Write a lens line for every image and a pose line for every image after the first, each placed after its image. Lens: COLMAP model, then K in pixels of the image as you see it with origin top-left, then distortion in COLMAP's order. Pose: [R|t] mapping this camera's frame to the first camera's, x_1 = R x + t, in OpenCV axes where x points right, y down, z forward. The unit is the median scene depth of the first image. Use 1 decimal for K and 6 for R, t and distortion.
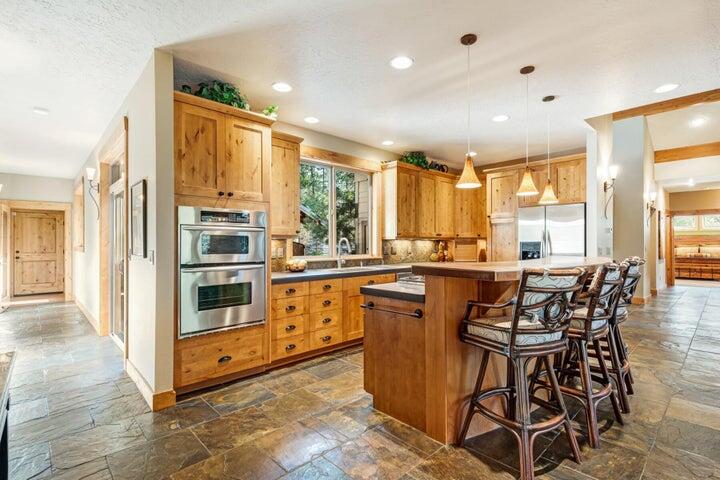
lens RADIAL K [[346.9, 0, 375.4], [0, 346.9, 236.6], [0, 0, 1]] dist [0.001751, -0.001127]
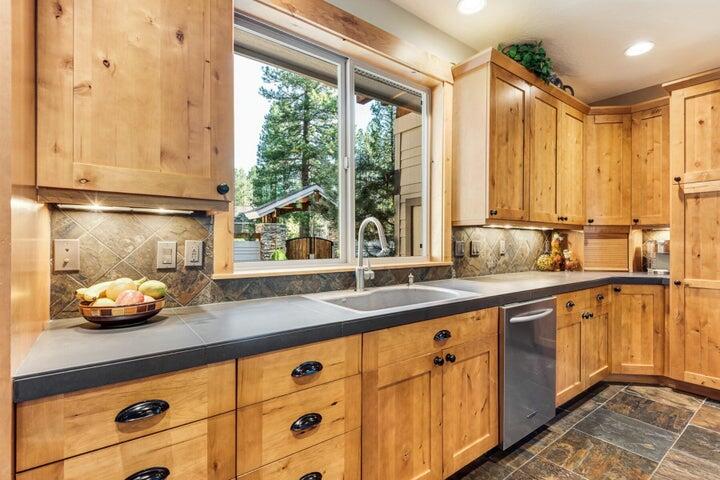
lens RADIAL K [[346.9, 0, 375.4], [0, 346.9, 236.6], [0, 0, 1]] dist [0.001751, -0.001127]
pose [[0.994314, 0.003581, -0.106424, -0.035309], [-0.002989, 0.999979, 0.005726, 0.020408], [0.106442, -0.005375, 0.994304, 0.506889]]
